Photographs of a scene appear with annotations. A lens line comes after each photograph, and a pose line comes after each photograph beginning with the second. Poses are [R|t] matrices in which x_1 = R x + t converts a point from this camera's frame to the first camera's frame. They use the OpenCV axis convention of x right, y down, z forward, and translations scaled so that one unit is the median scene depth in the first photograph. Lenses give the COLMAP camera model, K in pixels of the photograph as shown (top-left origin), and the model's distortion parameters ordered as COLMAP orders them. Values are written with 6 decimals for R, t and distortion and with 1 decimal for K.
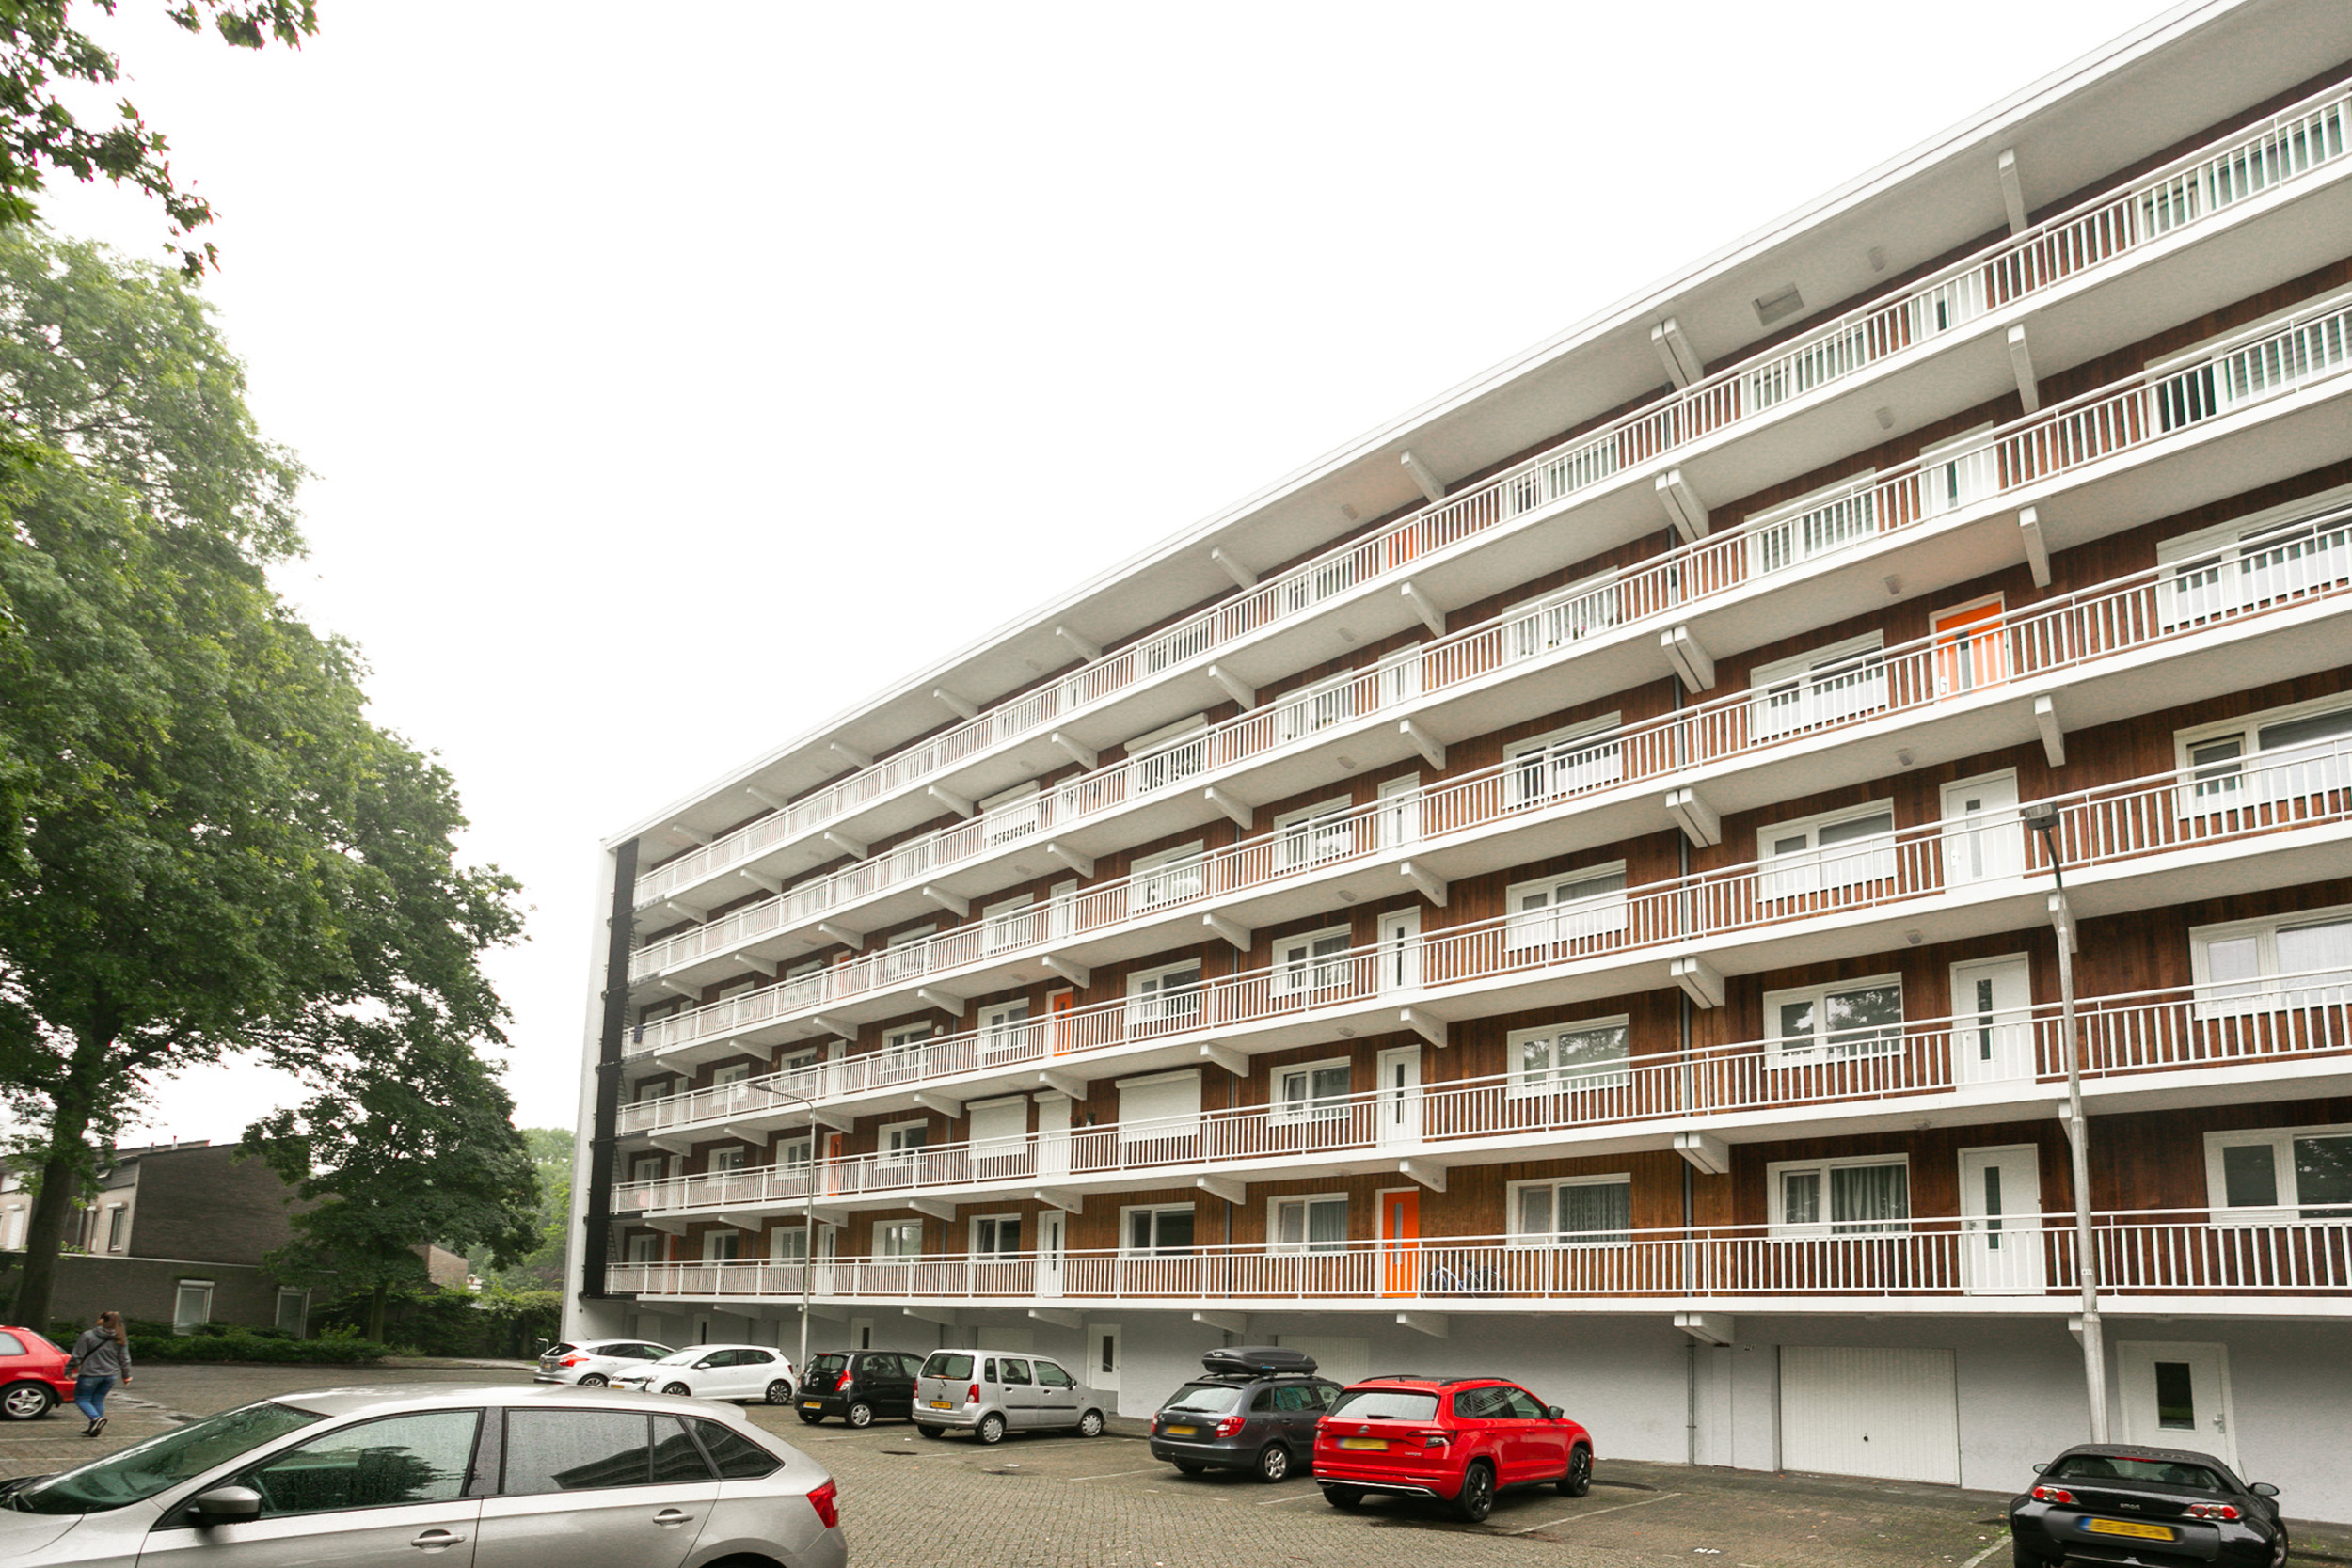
lens RADIAL K [[1392.9, 0, 1176.0], [0, 1392.9, 784.0], [0, 0, 1]] dist [-0.037091, 0.026581]
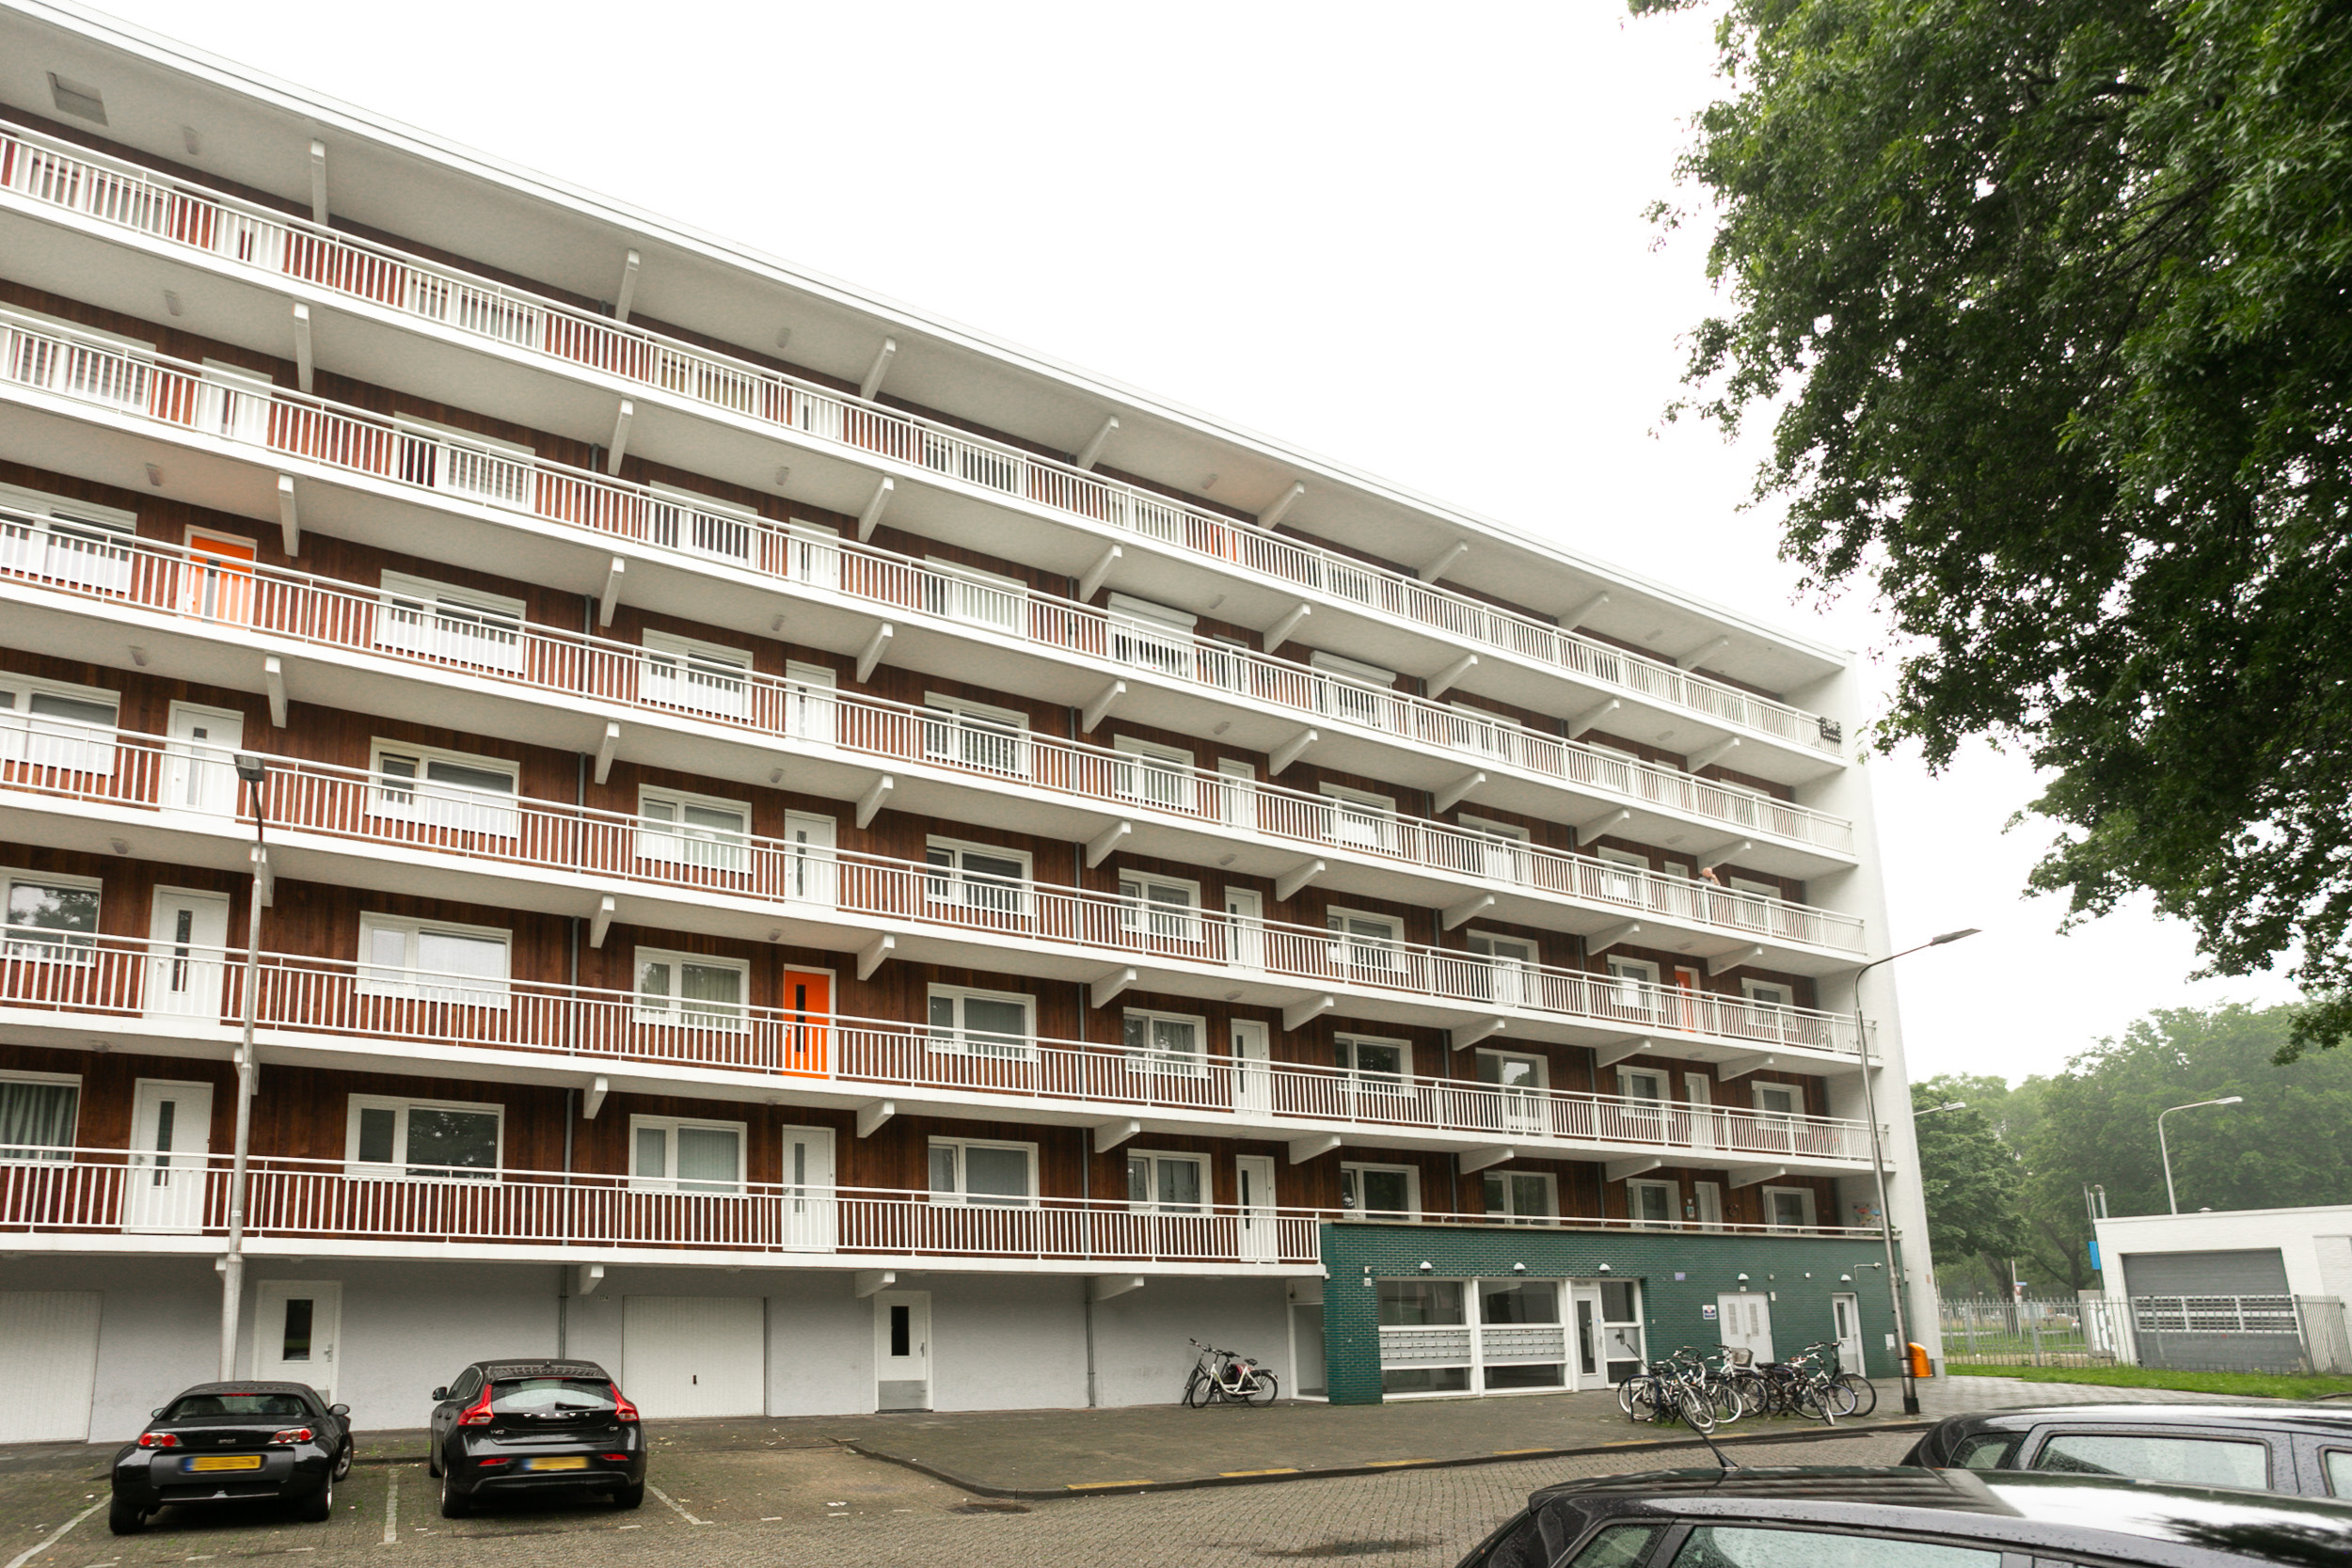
lens RADIAL K [[1305.2, 0, 1176.0], [0, 1305.2, 784.0], [0, 0, 1]] dist [-0.052803, 0.036243]
pose [[0.268926, 0.337639, 0.902041, -0.119308], [-0.353683, 0.905732, -0.233577, 0.041962], [-0.895872, -0.256222, 0.362993, 0.113306]]
